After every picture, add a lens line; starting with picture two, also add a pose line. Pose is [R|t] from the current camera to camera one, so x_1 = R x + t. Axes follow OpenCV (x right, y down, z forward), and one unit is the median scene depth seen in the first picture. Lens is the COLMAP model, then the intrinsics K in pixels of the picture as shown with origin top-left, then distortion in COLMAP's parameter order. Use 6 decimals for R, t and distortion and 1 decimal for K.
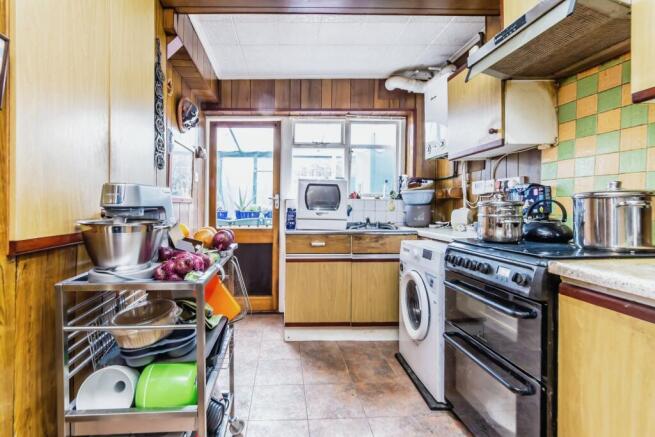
lens RADIAL K [[312.9, 0, 327.1], [0, 312.9, 199.7], [0, 0, 1]] dist [0.000032, 0.000013]
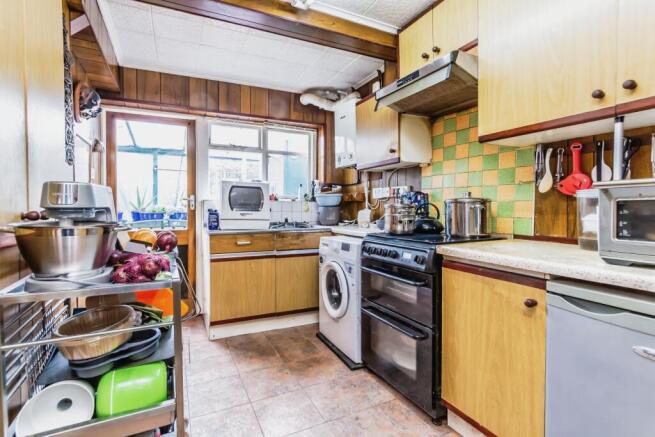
lens RADIAL K [[312.9, 0, 327.1], [0, 312.9, 199.7], [0, 0, 1]] dist [0.000032, 0.000013]
pose [[0.919894, 0.012903, 0.391954, -0.228813], [-0.011952, 0.999917, -0.004867, -0.003766], [-0.391984, -0.000208, 0.919972, -0.099779]]
